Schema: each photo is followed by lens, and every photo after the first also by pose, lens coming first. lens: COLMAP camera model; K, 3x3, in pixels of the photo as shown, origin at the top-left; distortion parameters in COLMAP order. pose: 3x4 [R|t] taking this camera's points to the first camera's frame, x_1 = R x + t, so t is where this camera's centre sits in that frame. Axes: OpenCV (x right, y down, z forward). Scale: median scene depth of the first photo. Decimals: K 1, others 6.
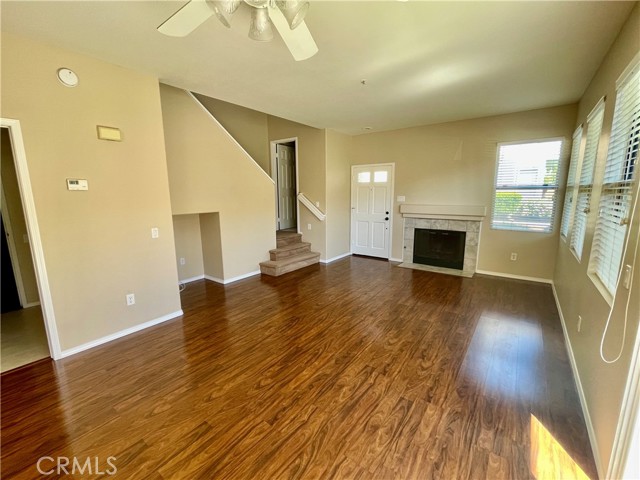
lens RADIAL K [[277.5, 0, 318.9], [0, 277.5, 240.6], [0, 0, 1]] dist [0.000793, 0.000491]
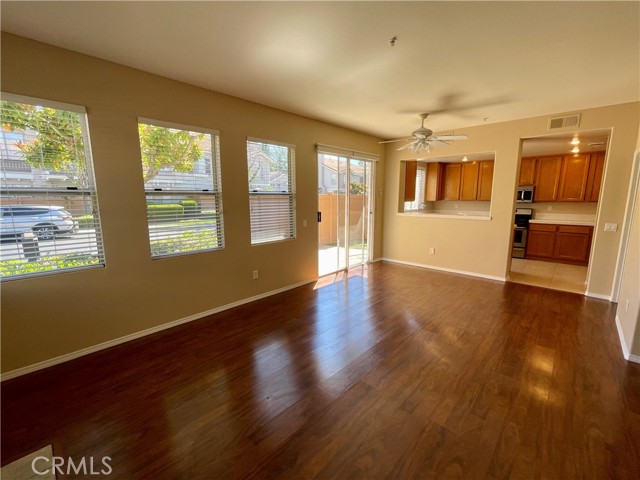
lens RADIAL K [[277.5, 0, 318.0], [0, 277.5, 240.3], [0, 0, 1]] dist [0.000793, 0.000491]
pose [[-0.993323, -0.008517, 0.115053, 0.179633], [0.029316, 0.945903, 0.323123, -0.220221], [-0.111580, 0.324339, -0.939337, 1.236474]]
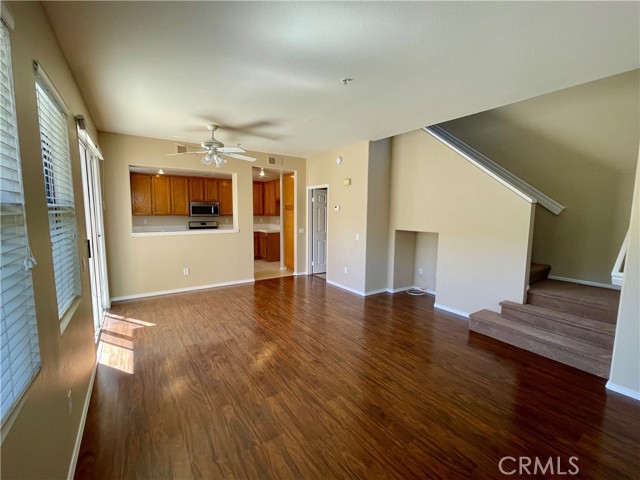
lens RADIAL K [[277.5, 0, 320.8], [0, 277.5, 239.9], [0, 0, 1]] dist [0.000793, 0.000491]
pose [[-0.325113, 0.107191, -0.939581, 0.669080], [-0.167865, 0.971236, 0.168887, -0.165646], [0.930657, 0.212630, -0.297768, 0.849717]]
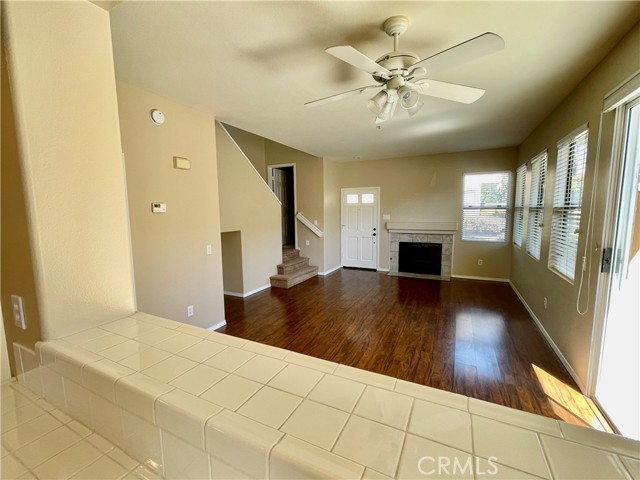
lens RADIAL K [[277.5, 0, 319.6], [0, 277.5, 241.3], [0, 0, 1]] dist [0.000793, 0.000491]
pose [[0.984601, -0.022447, 0.173367, -0.227255], [0.033057, 0.997737, -0.058554, 0.012364], [-0.171660, 0.063383, 0.983115, -0.115890]]
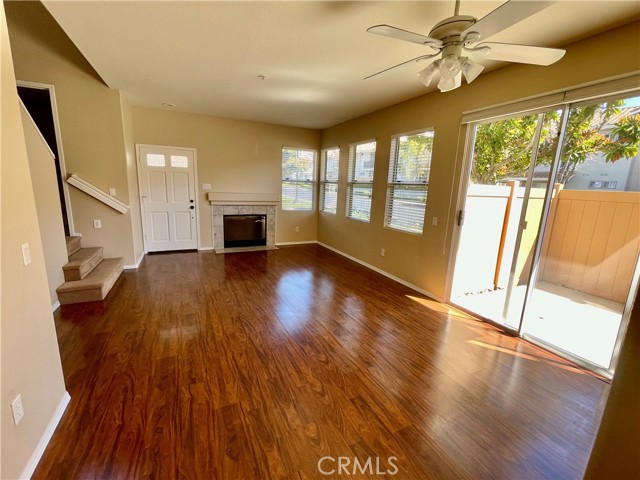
lens RADIAL K [[277.5, 0, 319.5], [0, 277.5, 240.9], [0, 0, 1]] dist [0.000793, 0.000491]
pose [[0.461387, -0.151966, 0.874087, -0.507149], [0.110758, 0.987380, 0.113199, -0.031844], [-0.880259, 0.044584, 0.472395, 0.222763]]
